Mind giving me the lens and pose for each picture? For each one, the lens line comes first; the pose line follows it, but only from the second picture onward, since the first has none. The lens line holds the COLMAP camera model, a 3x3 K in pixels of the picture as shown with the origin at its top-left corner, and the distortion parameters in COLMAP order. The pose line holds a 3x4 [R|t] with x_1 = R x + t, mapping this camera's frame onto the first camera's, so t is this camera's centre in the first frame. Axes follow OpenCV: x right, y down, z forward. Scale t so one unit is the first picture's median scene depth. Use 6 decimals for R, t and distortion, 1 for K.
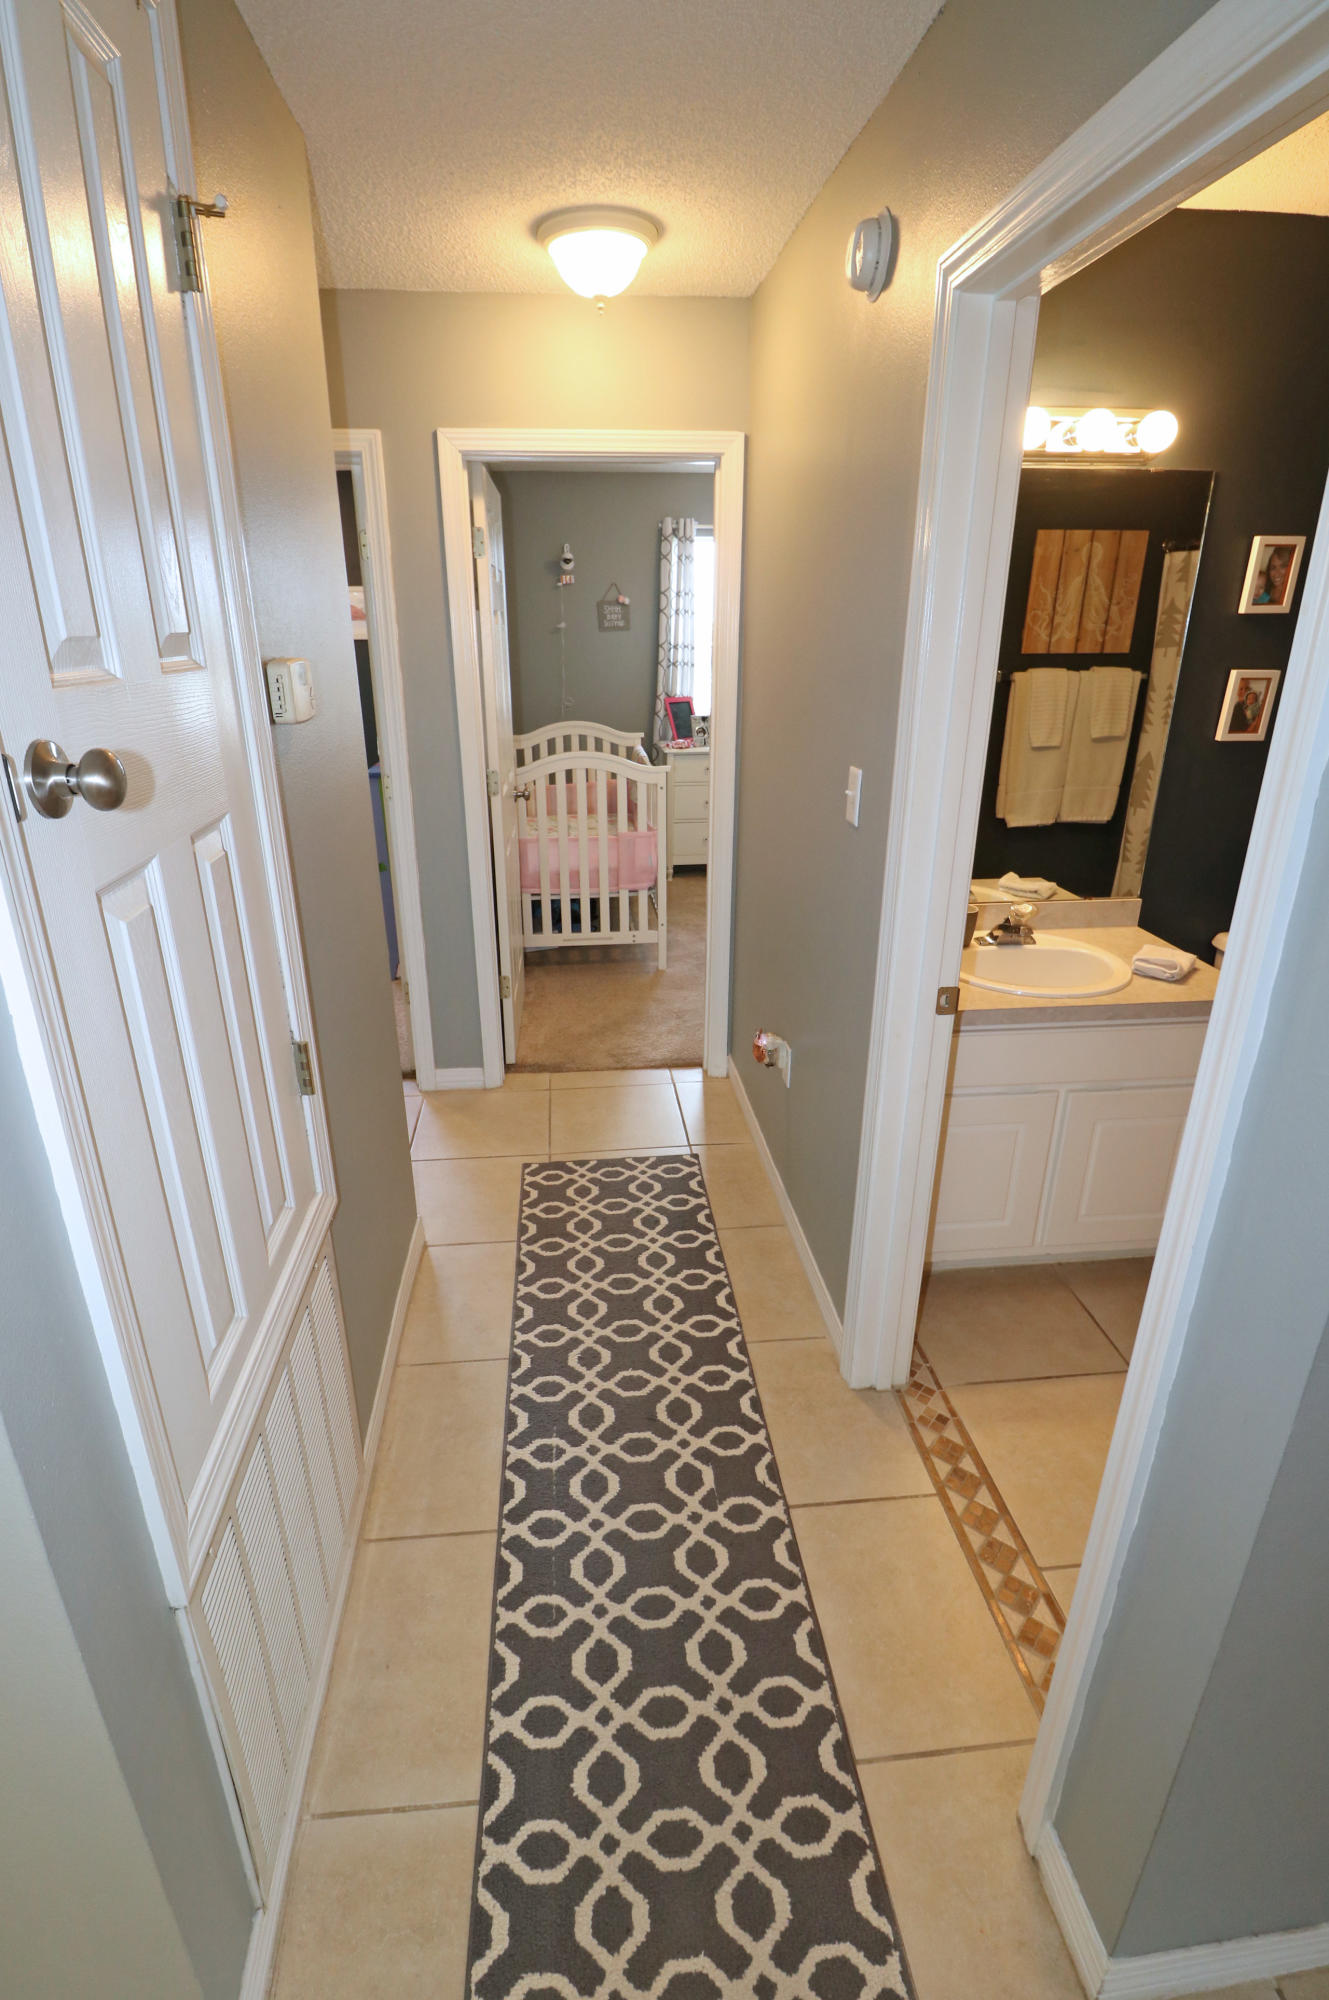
lens RADIAL K [[938.9, 0, 664.4], [0, 938.9, 990.4], [0, 0, 1]] dist [-0.002043, 0.000204]
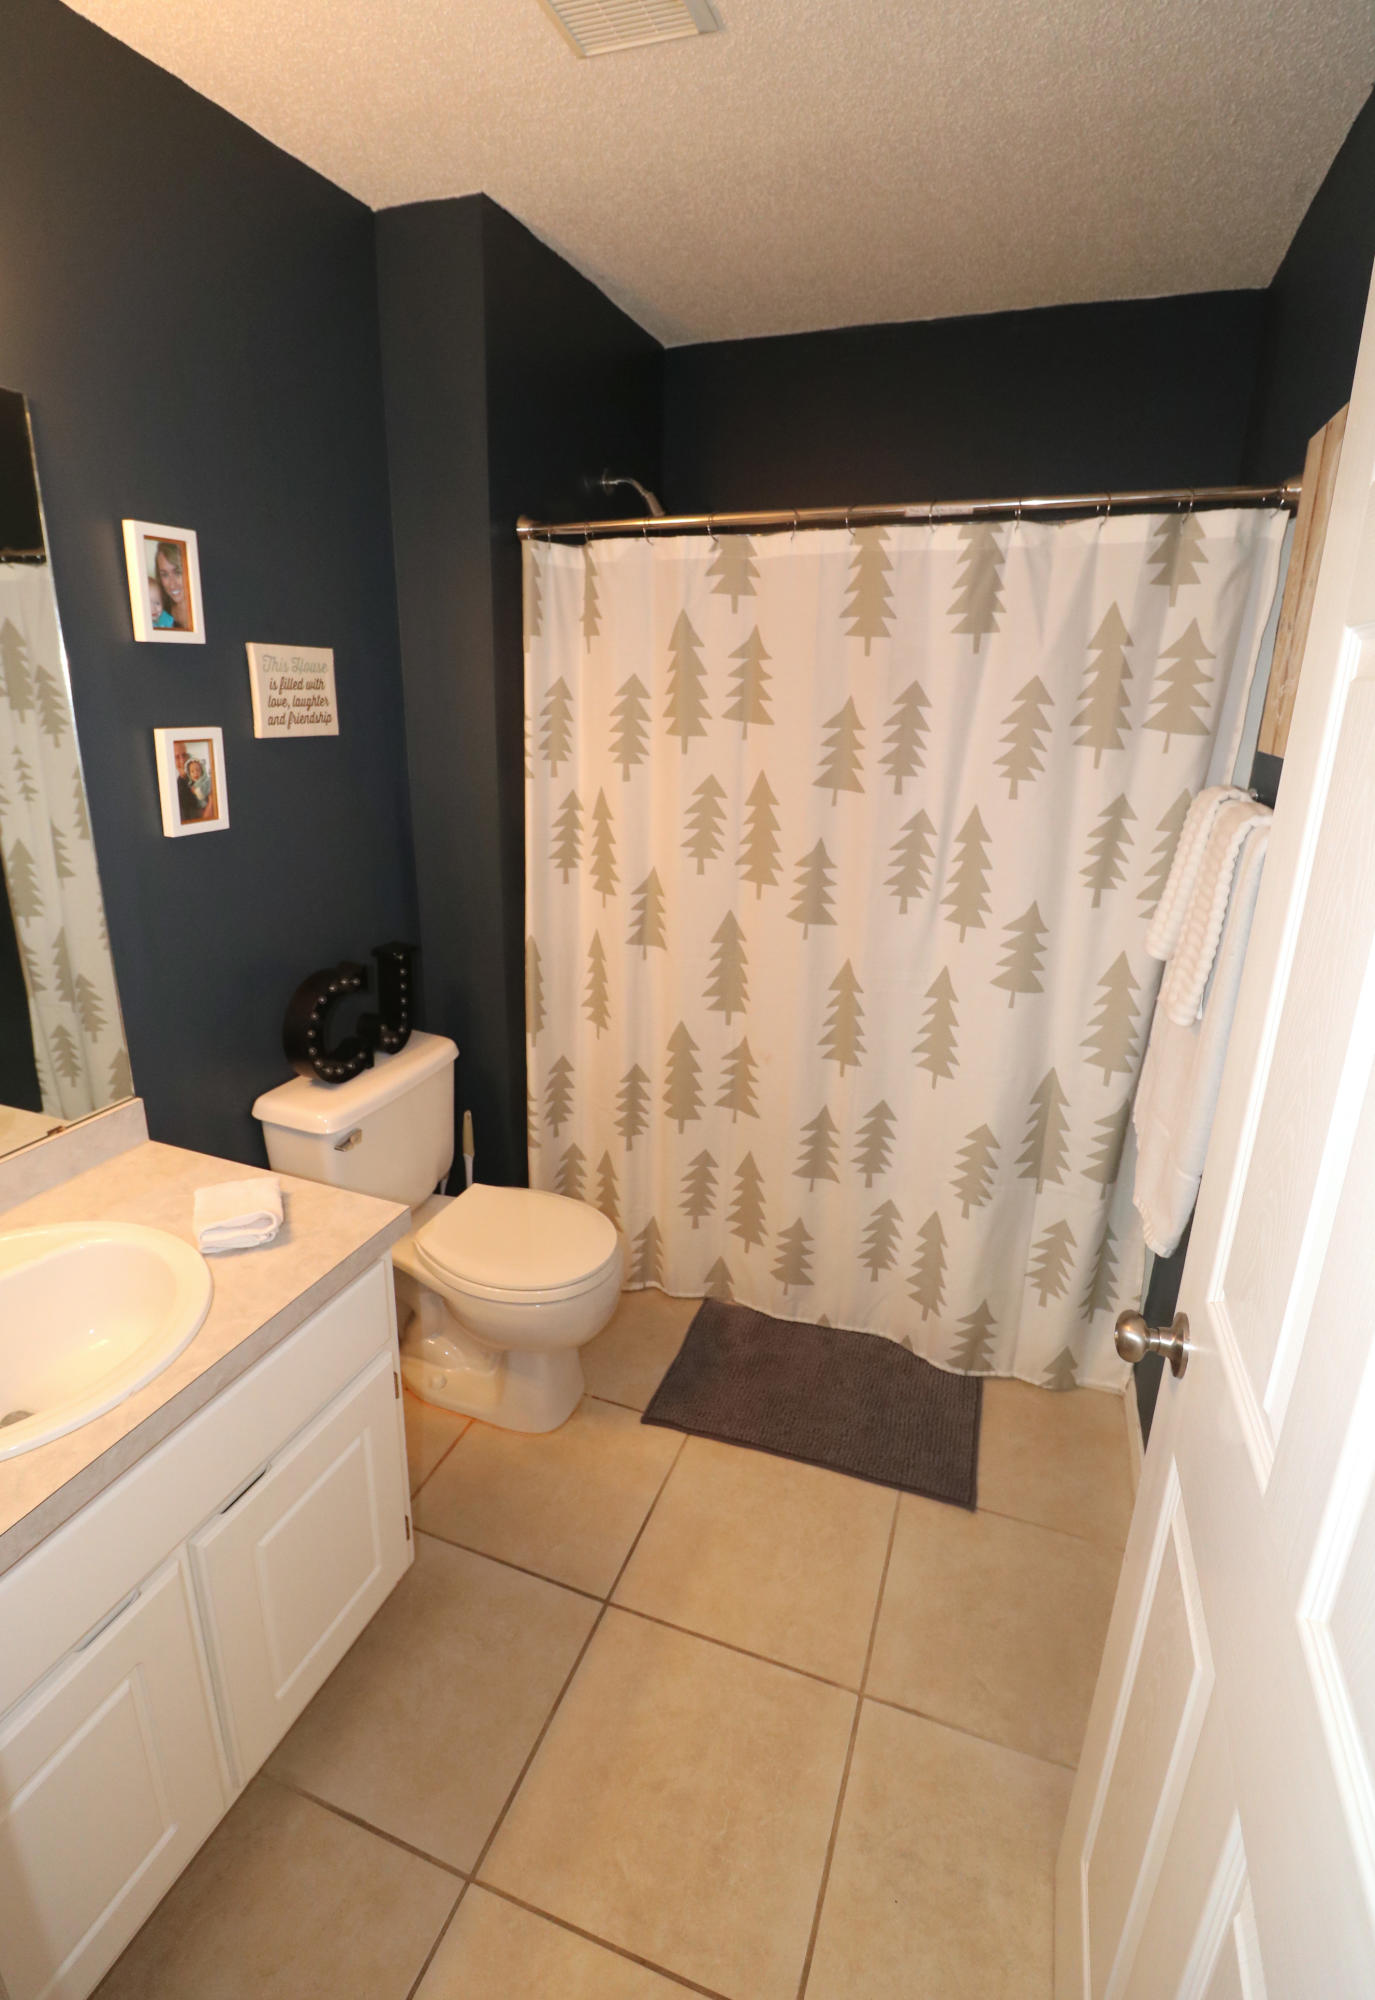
lens RADIAL K [[976.8, 0, 678.1], [0, 976.8, 989.0], [0, 0, 1]] dist [-0.006376, -0.000439]
pose [[0.454216, -0.261048, 0.851788, 0.156652], [0.299017, 0.945315, 0.130261, -0.154520], [-0.839212, 0.195532, 0.507435, 0.399379]]
